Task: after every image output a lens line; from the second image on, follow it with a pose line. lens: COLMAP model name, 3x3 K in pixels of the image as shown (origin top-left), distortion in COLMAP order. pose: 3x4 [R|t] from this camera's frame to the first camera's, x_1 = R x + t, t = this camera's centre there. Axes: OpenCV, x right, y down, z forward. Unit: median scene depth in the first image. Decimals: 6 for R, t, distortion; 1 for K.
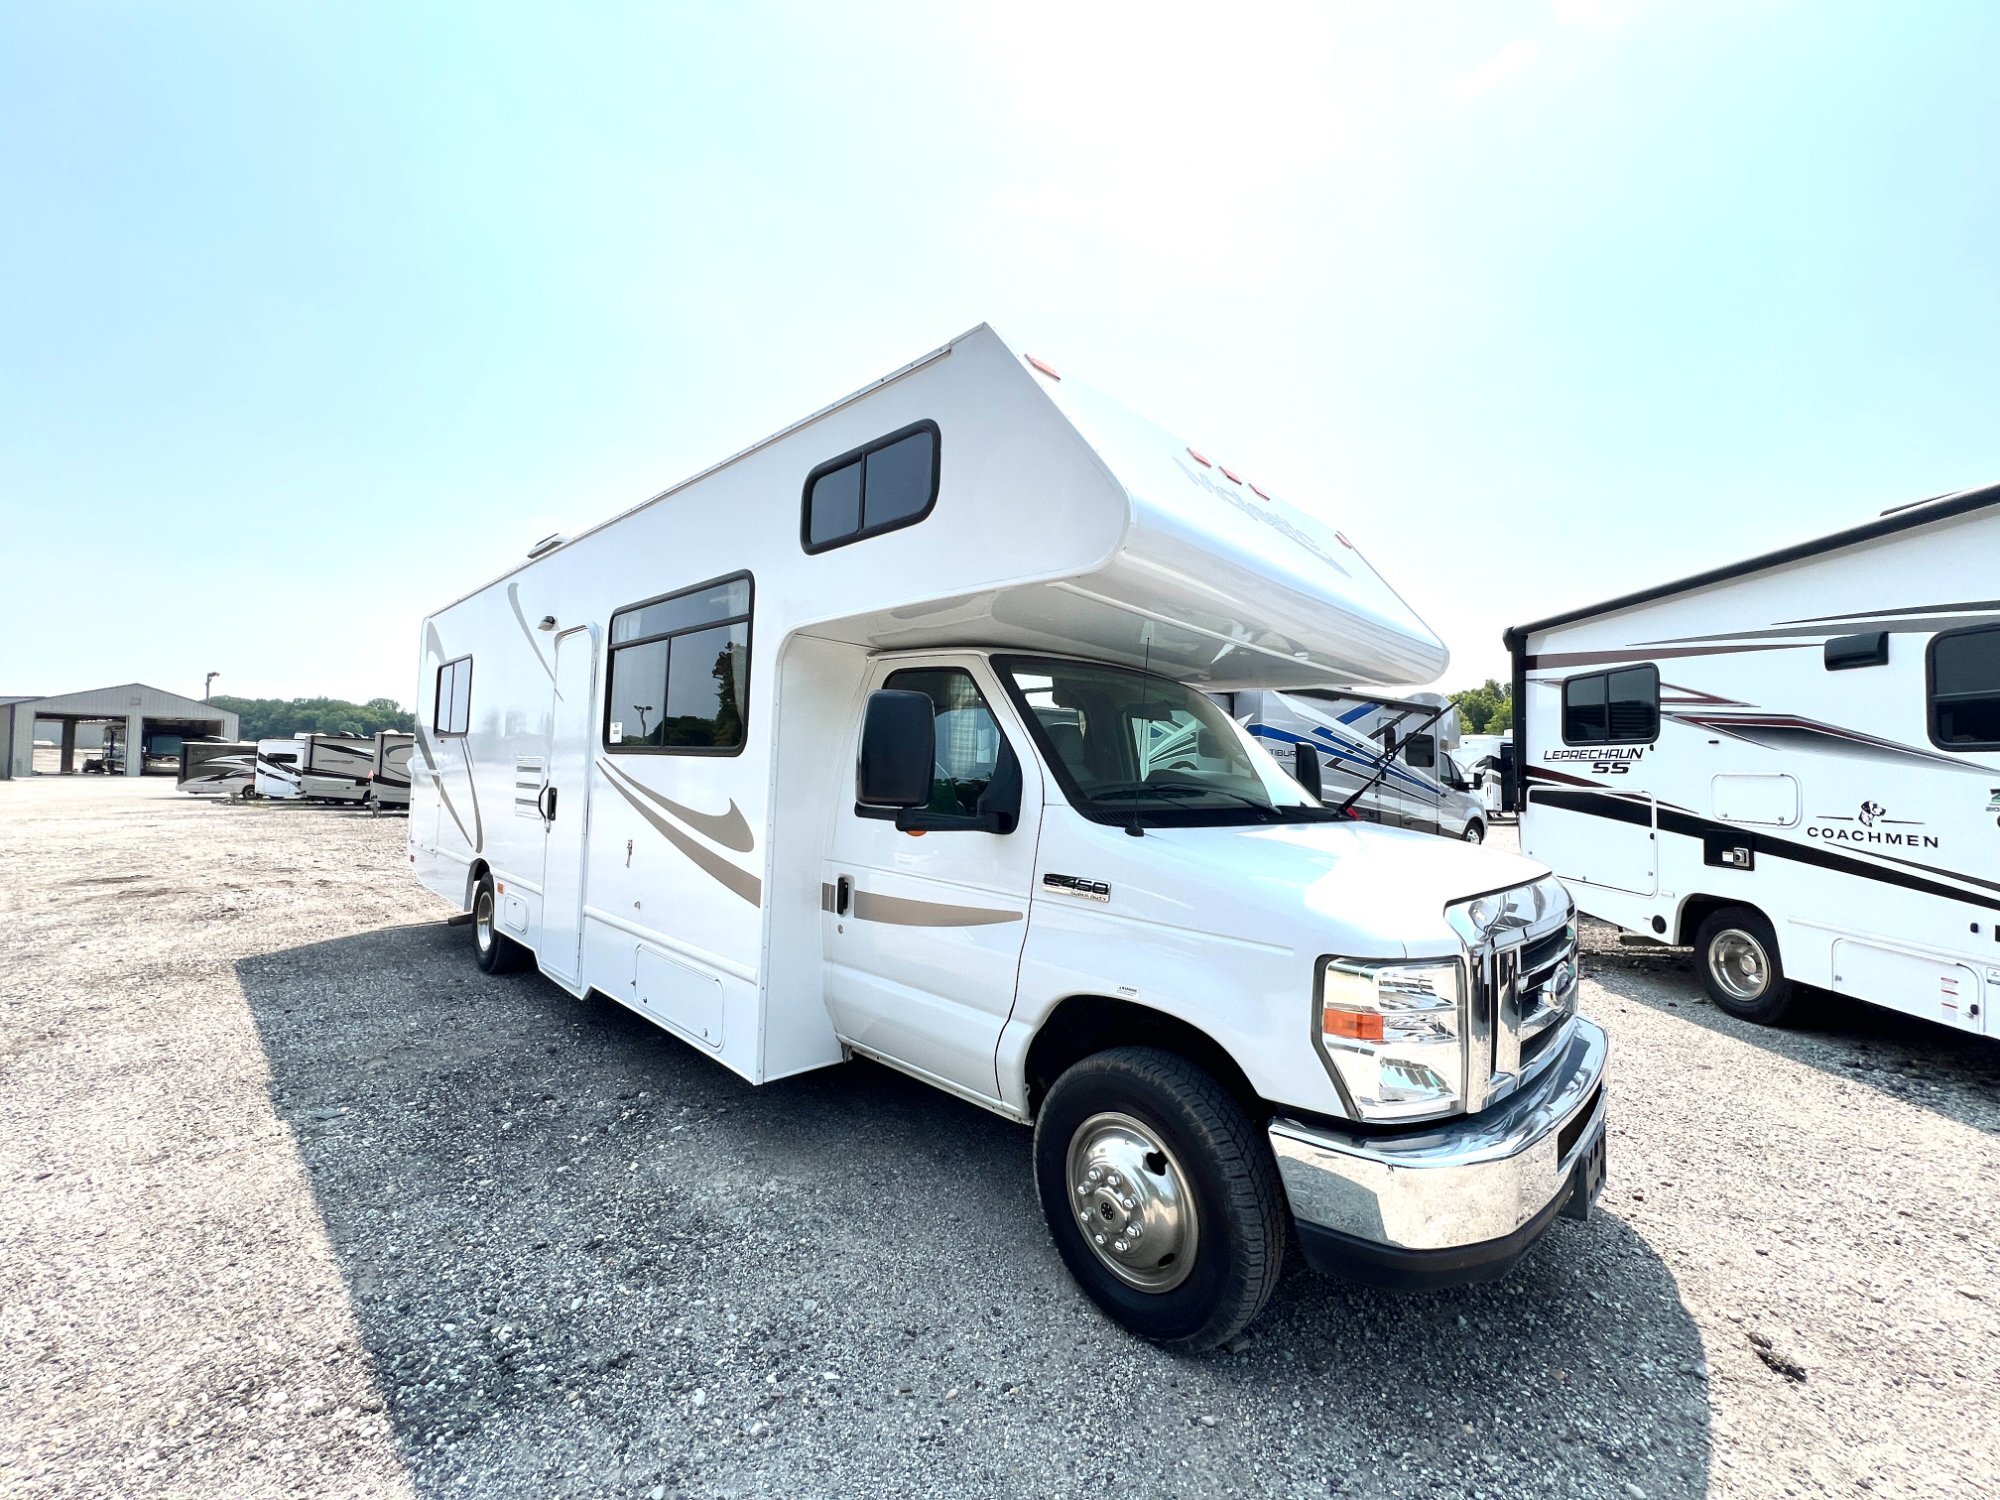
lens RADIAL K [[783.1, 0, 1009.9], [0, 783.1, 740.7], [0, 0, 1]] dist [-0.001405, -0.000078]
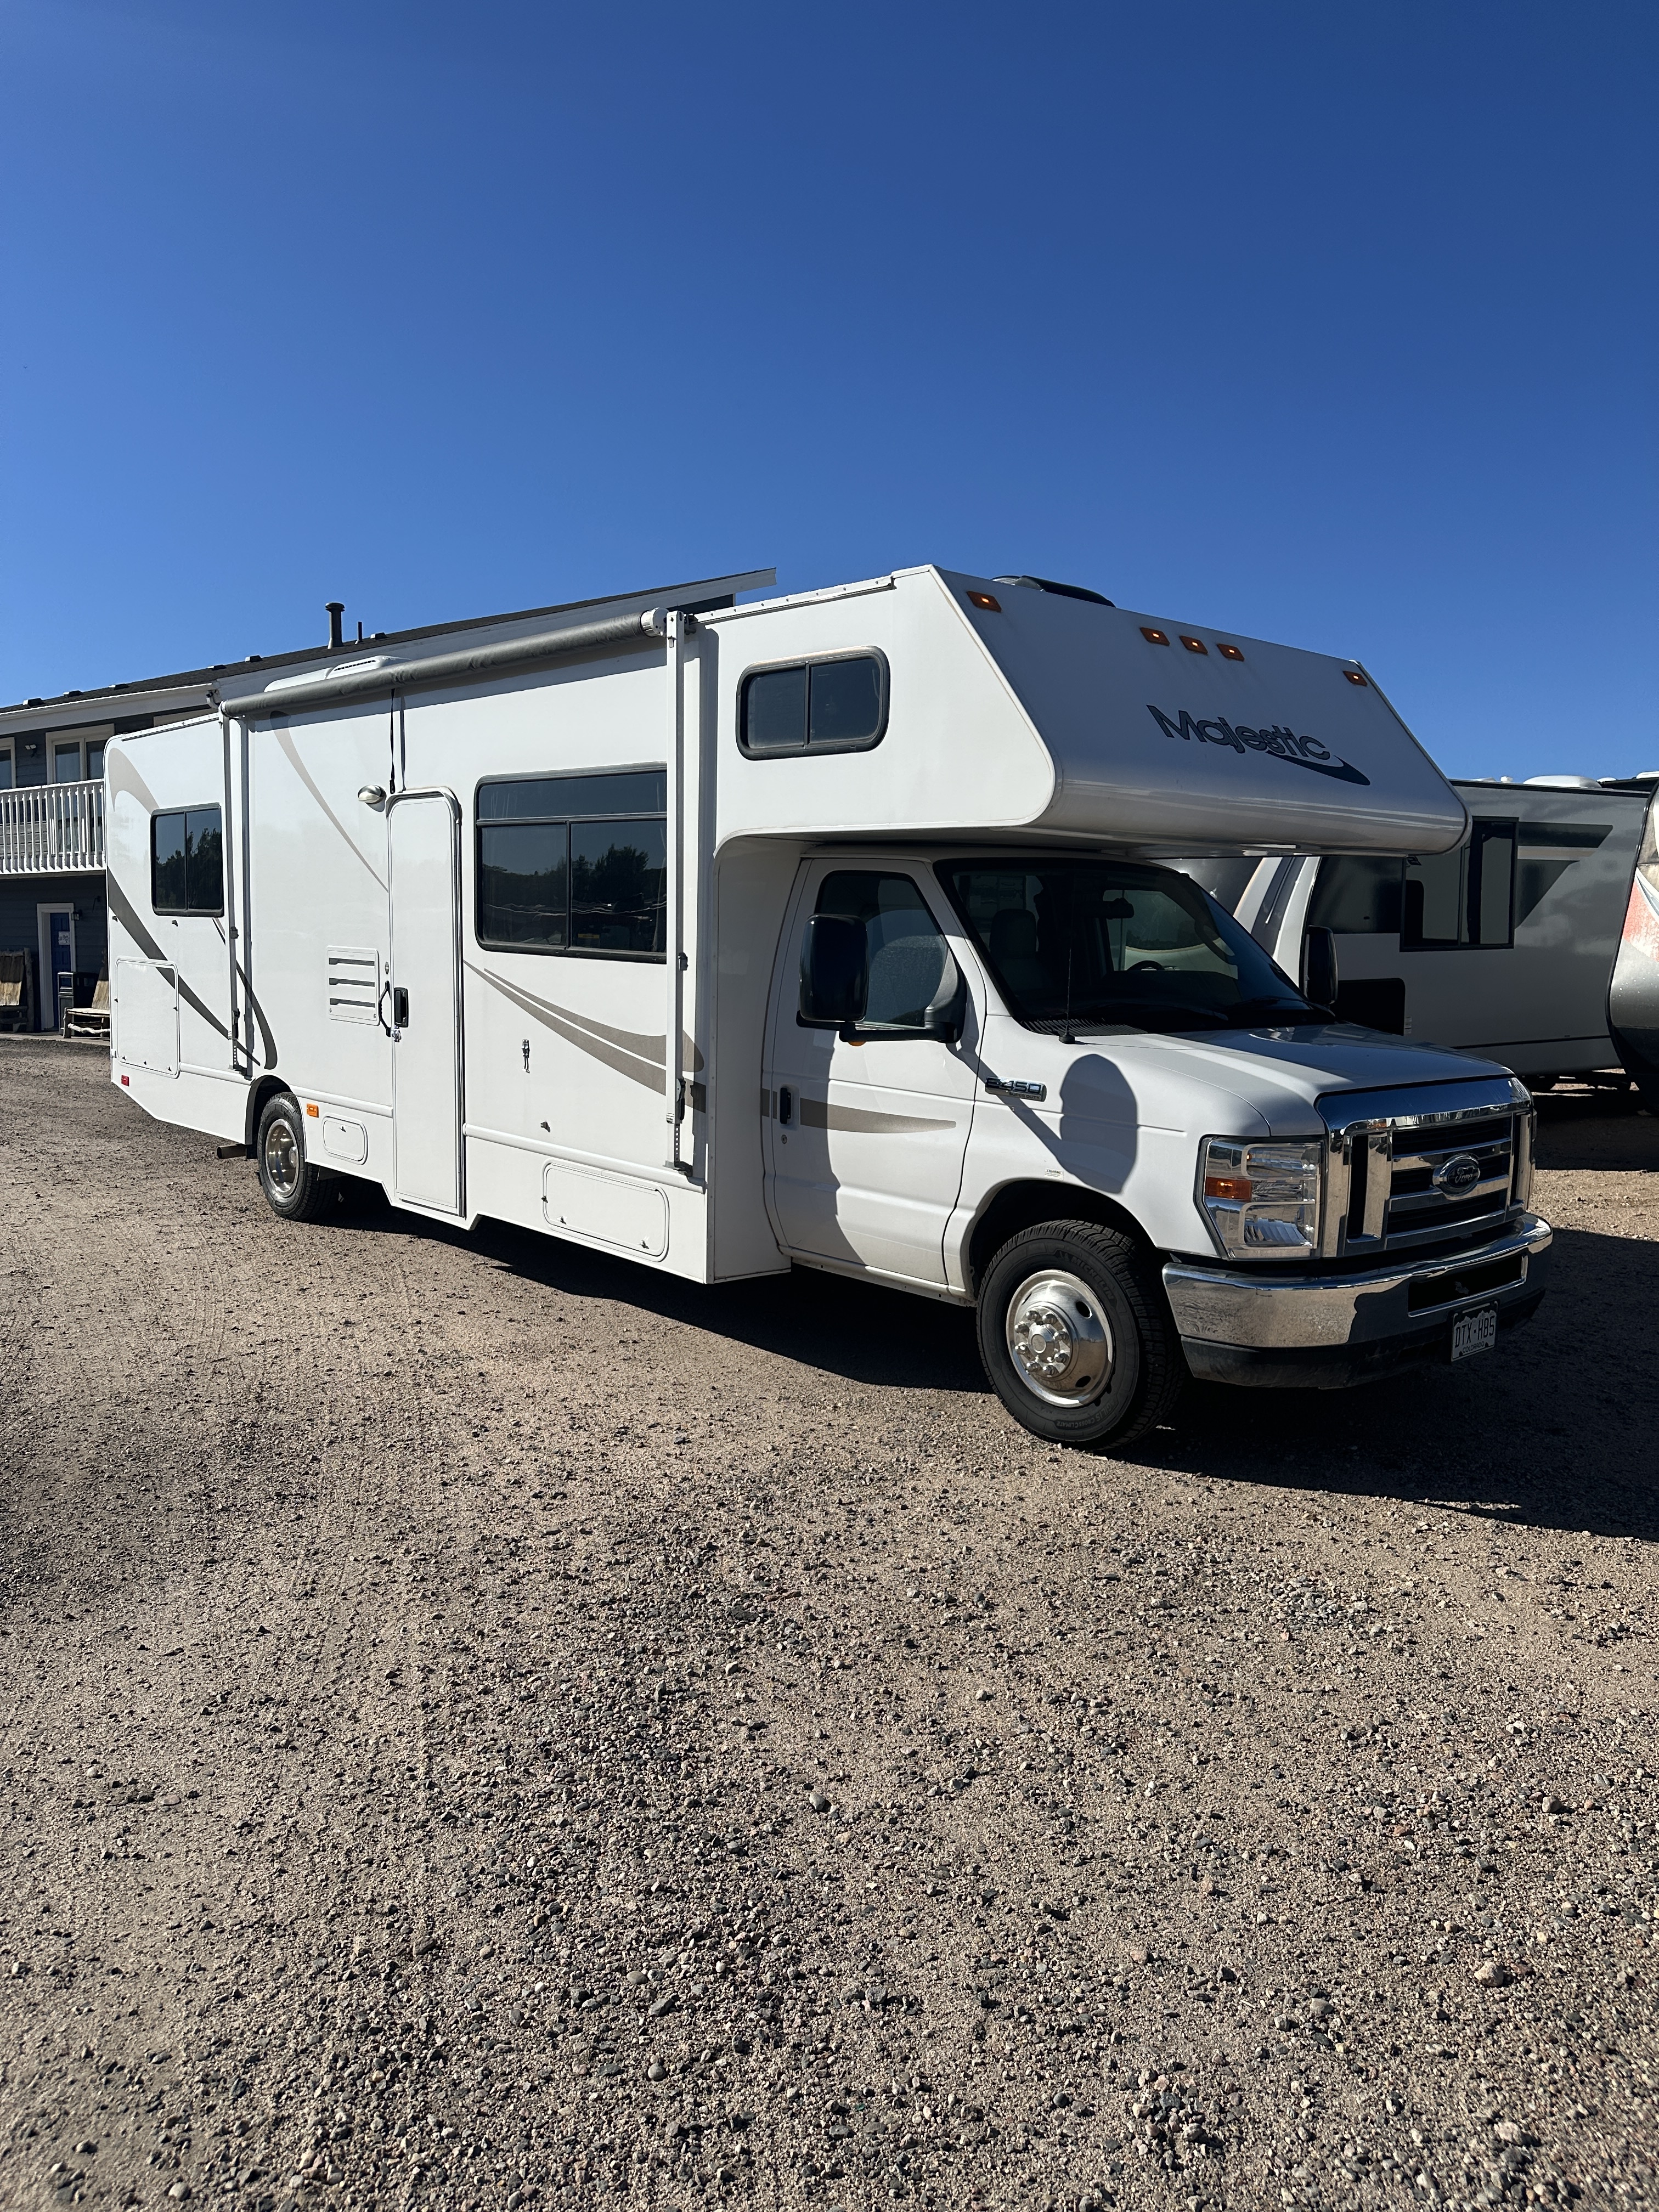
lens RADIAL K [[1546.4, 0, 829.5], [0, 1546.4, 1106.0], [0, 0, 1]] dist [0.065078, -0.001111]
pose [[0.997304, -0.000059, -0.073386, -0.015179], [0.011745, 0.987237, 0.158824, -0.127683], [0.072440, -0.159258, 0.984576, -1.058435]]
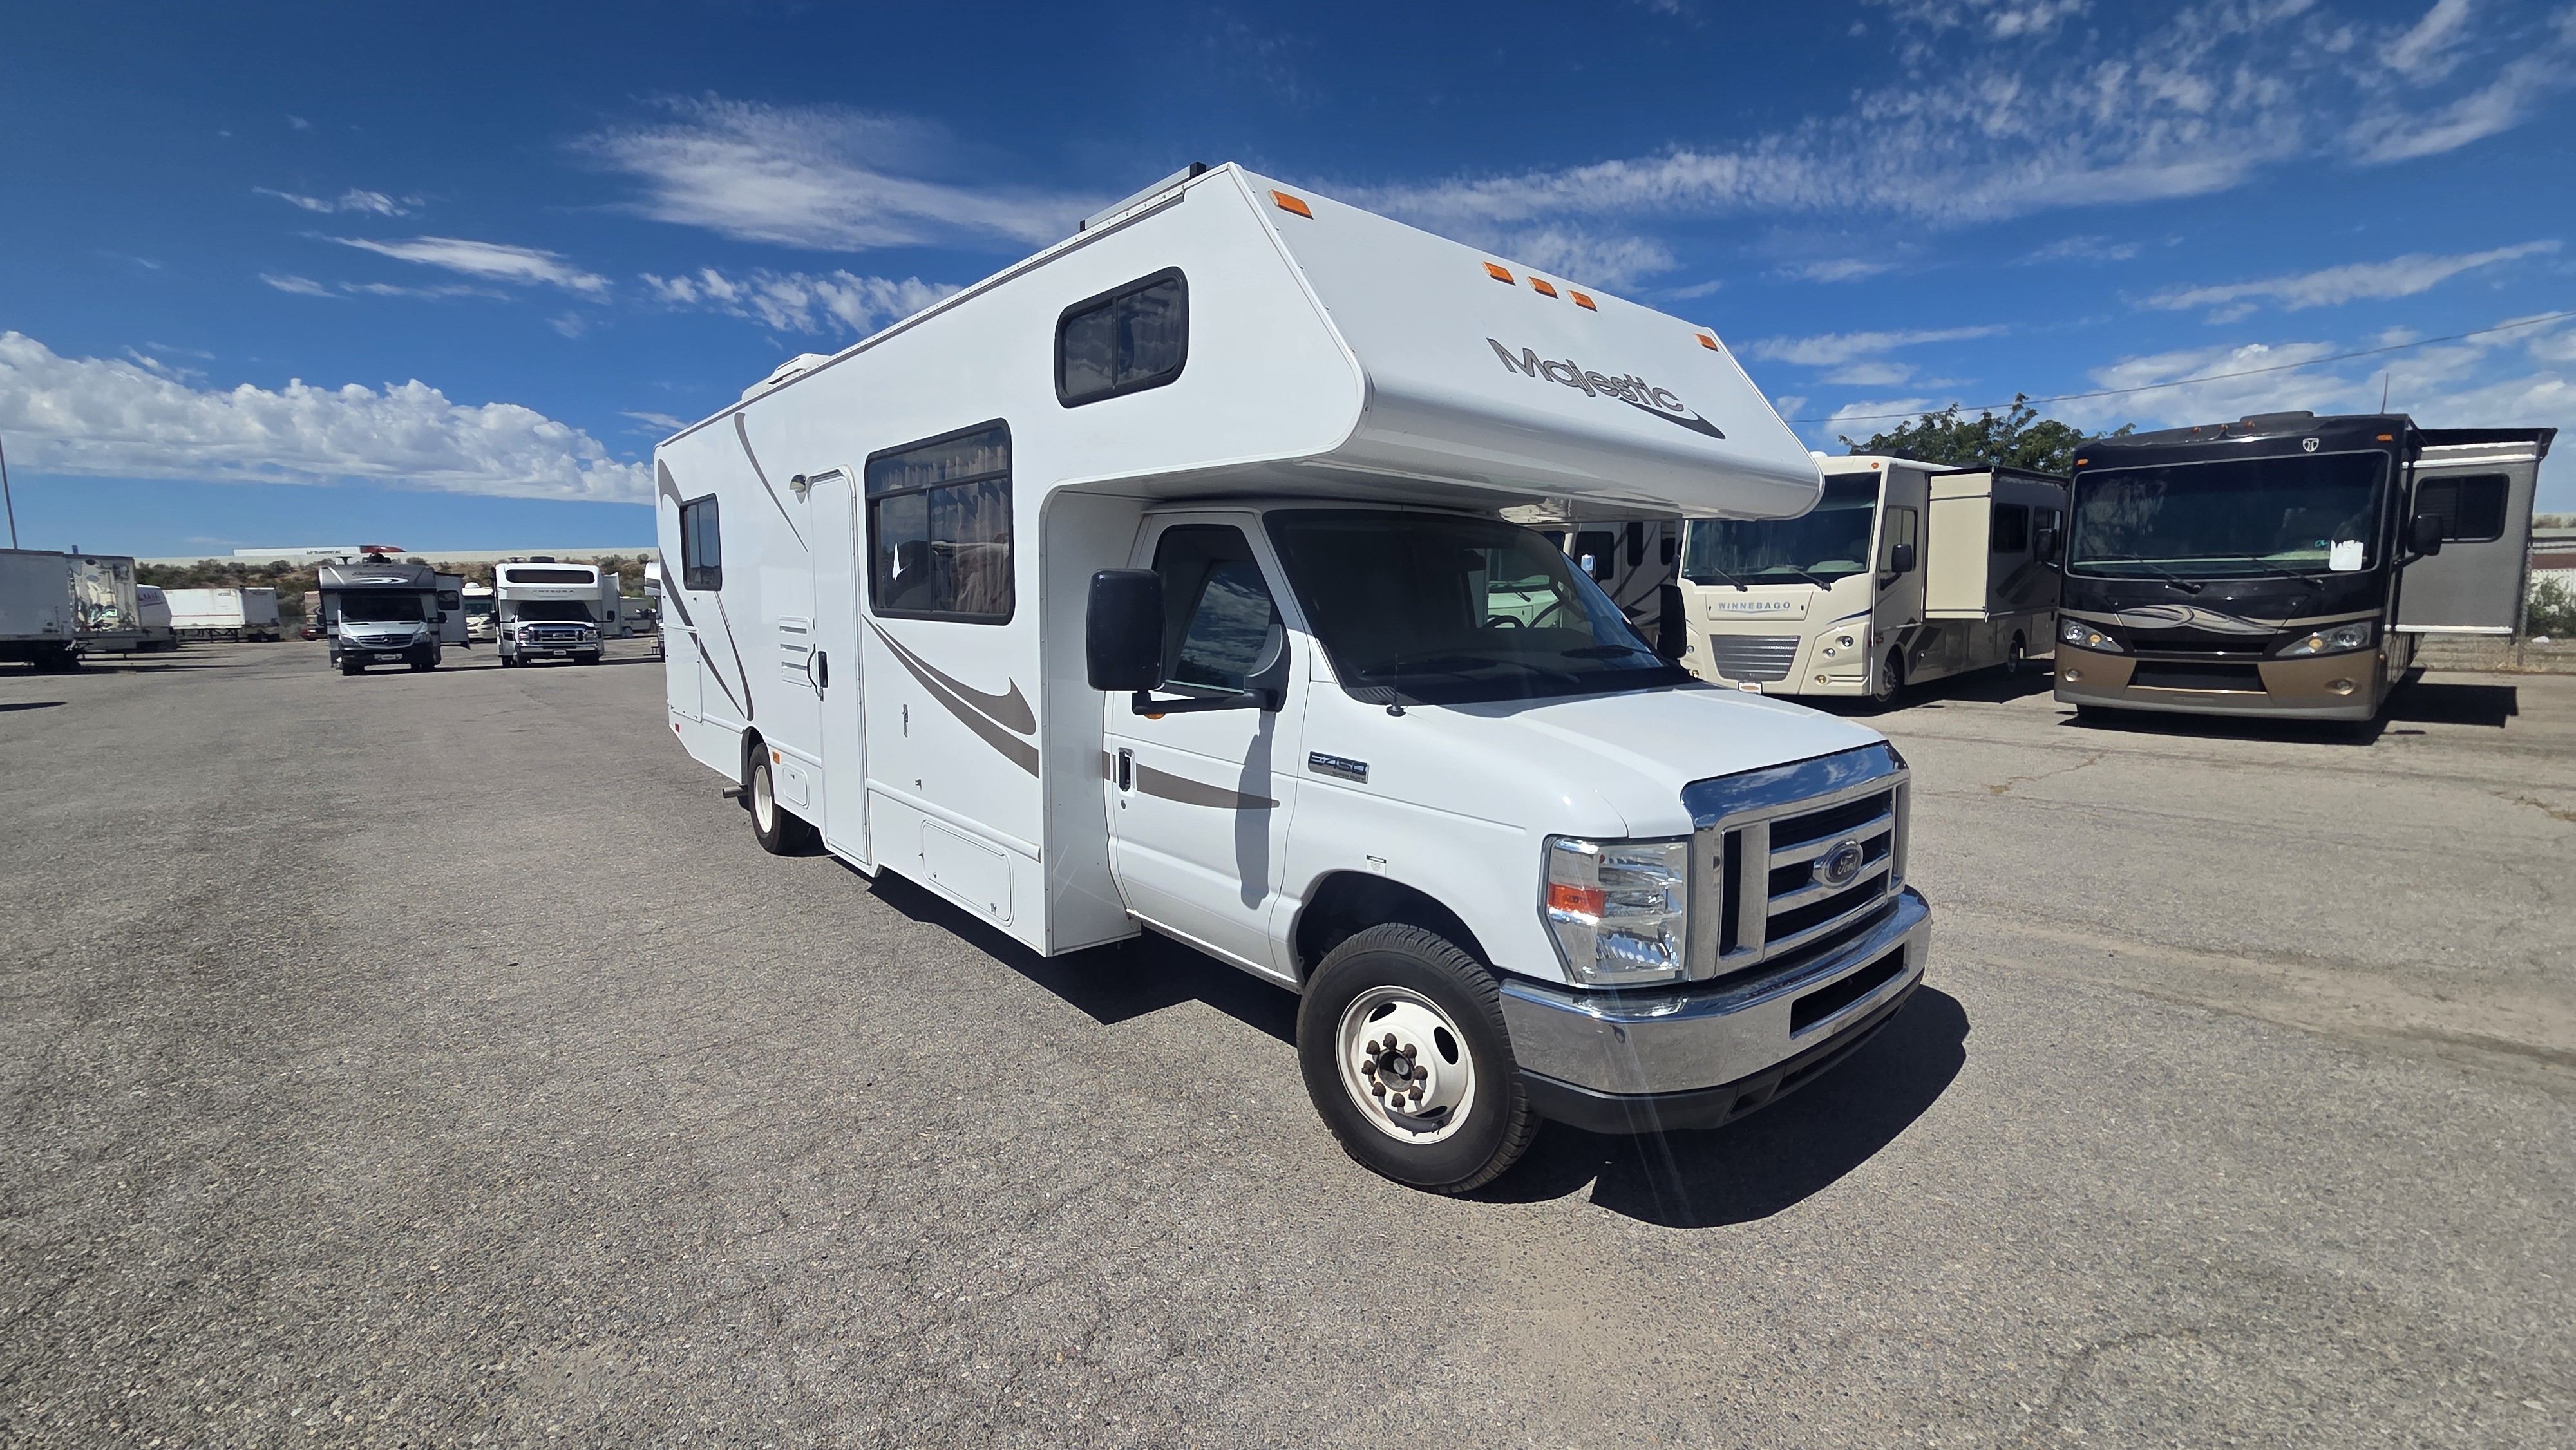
lens RADIAL K [[1056.1, 0, 1303.8], [0, 1056.1, 696.2], [0, 0, 1]] dist [-0.000147, -0.000004]
pose [[0.995029, -0.012683, -0.098775, 0.152348], [0.026694, 0.989529, 0.141844, -0.078038], [0.095942, -0.143775, 0.984949, -0.262495]]
